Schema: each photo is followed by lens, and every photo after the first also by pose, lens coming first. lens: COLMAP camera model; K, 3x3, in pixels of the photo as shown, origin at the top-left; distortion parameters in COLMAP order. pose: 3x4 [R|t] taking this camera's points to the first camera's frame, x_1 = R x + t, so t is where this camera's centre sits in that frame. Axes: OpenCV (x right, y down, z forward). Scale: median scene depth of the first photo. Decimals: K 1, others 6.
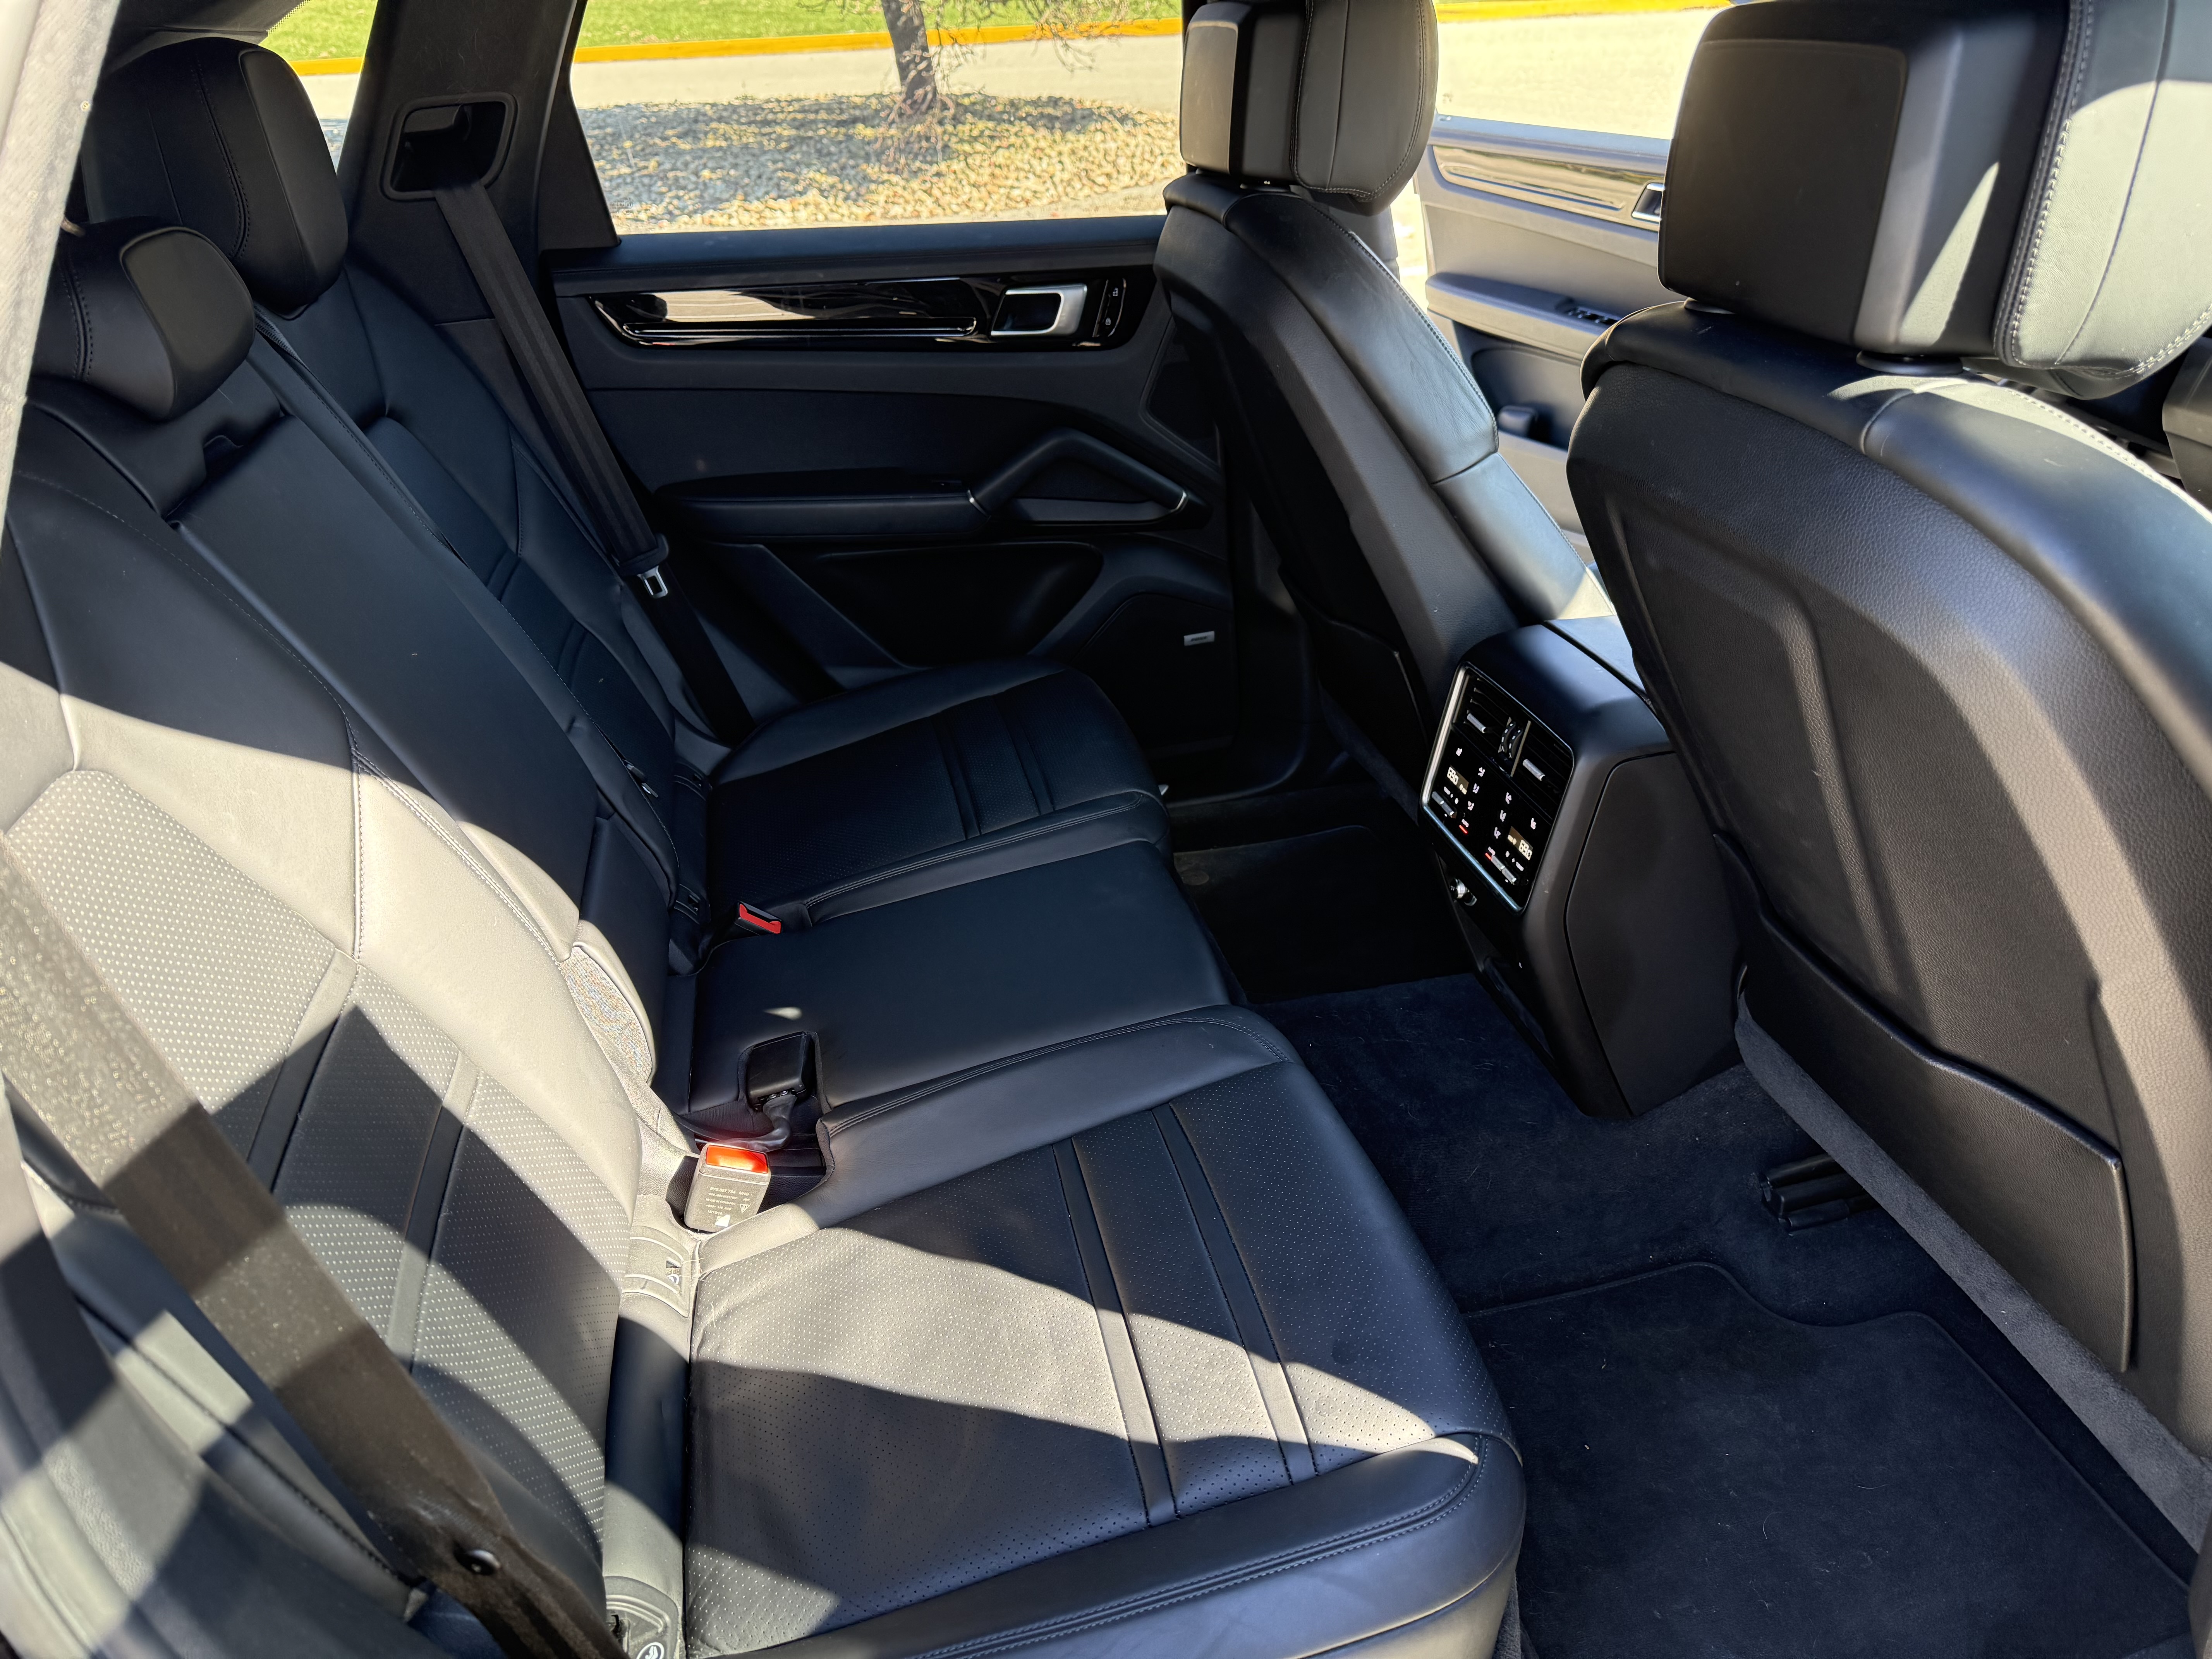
lens RADIAL K [[1539.7, 0, 1092.8], [0, 1539.7, 853.2], [0, 0, 1]] dist [0.123121, -0.151965]
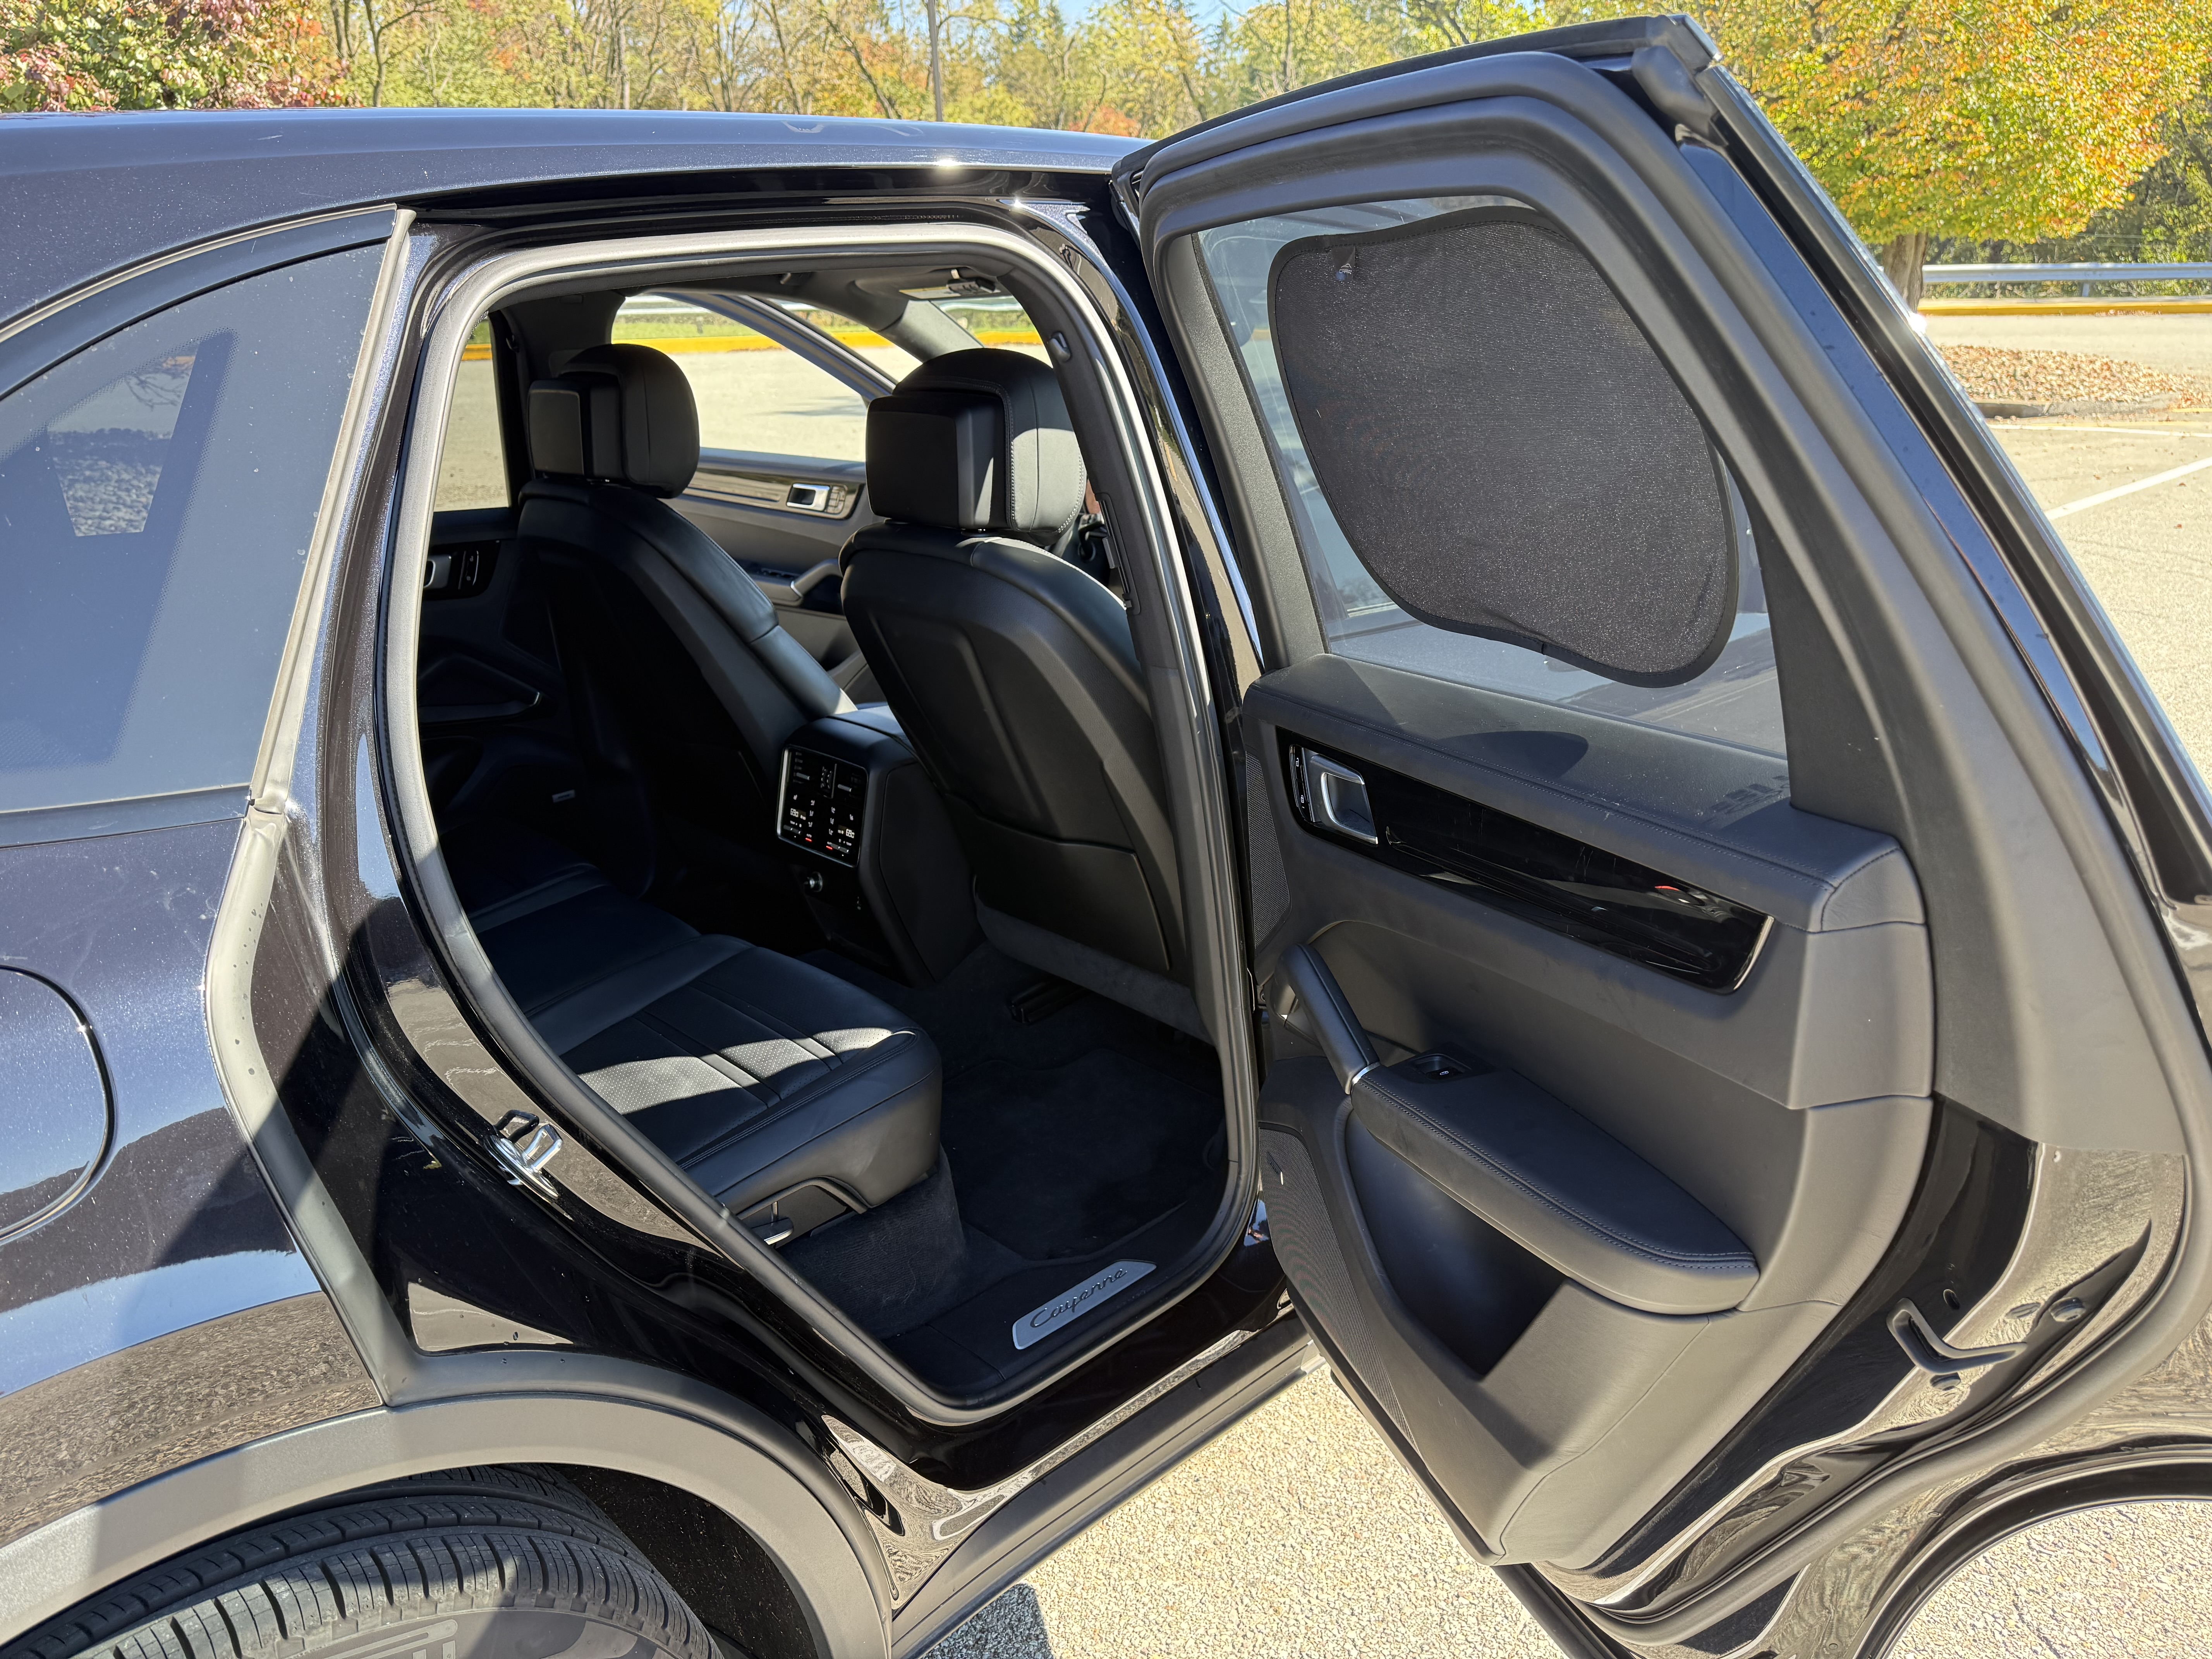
lens RADIAL K [[1552.5, 0, 1102.7], [0, 1552.5, 846.1], [0, 0, 1]] dist [0.044763, -0.054427]
pose [[0.855904, -0.139891, 0.497854, -0.344248], [0.230337, 0.965073, -0.124817, 0.291338], [-0.463004, 0.221506, 0.858232, -0.613858]]
